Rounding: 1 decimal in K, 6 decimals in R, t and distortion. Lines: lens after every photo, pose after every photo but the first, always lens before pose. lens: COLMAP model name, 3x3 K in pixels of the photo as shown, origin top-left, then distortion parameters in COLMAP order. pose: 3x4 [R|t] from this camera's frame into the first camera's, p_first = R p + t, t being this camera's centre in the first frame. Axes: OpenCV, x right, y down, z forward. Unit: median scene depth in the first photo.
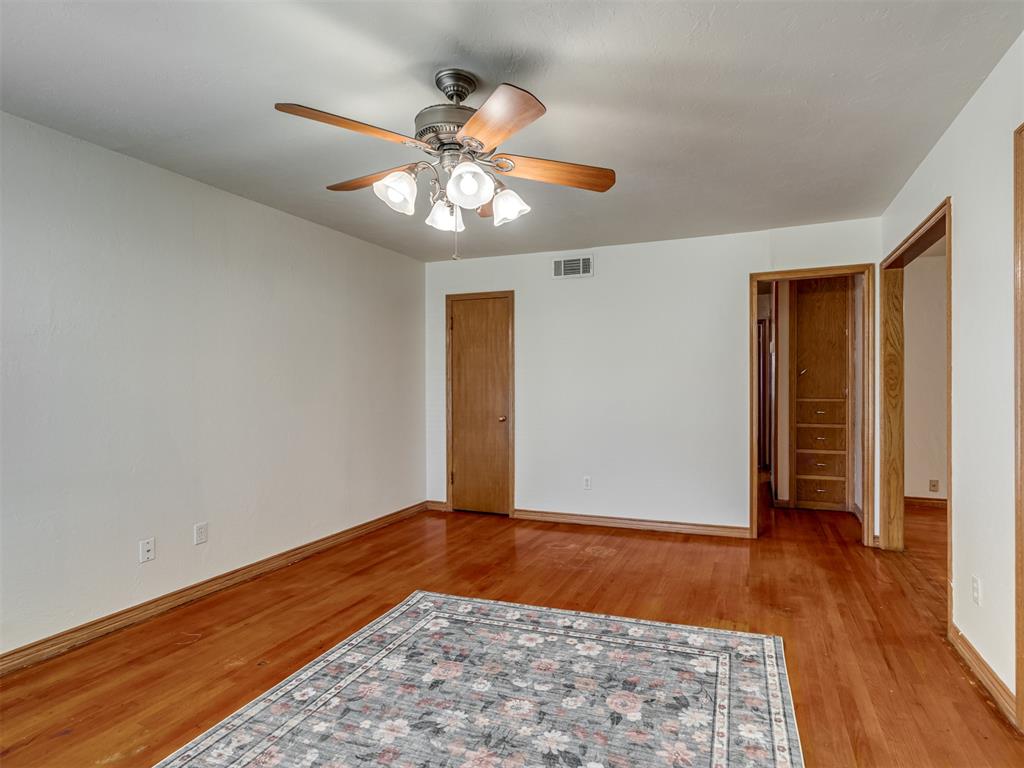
lens RADIAL K [[532.4, 0, 536.7], [0, 532.4, 362.9], [0, 0, 1]] dist [-0.005418, 0.001433]
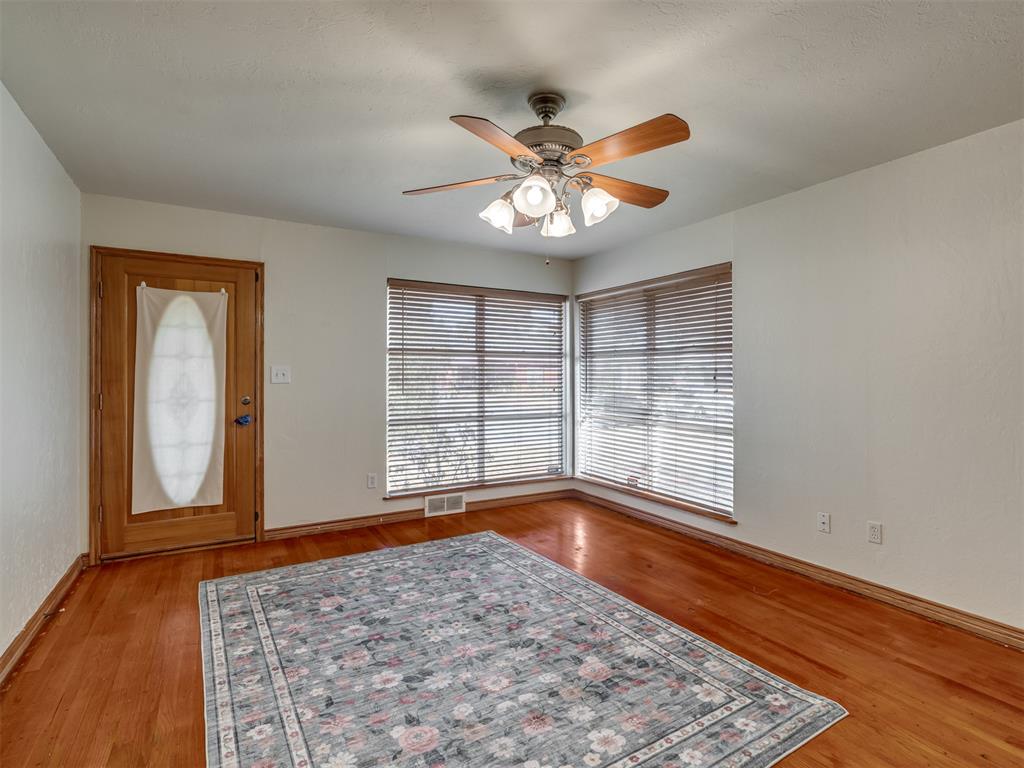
lens RADIAL K [[532.4, 0, 536.7], [0, 532.4, 362.9], [0, 0, 1]] dist [-0.005418, 0.001433]
pose [[-0.594349, -0.012758, -0.804106, 0.649521], [0.032892, 0.998652, -0.040157, 0.052470], [0.803534, -0.050315, -0.593129, 1.452743]]
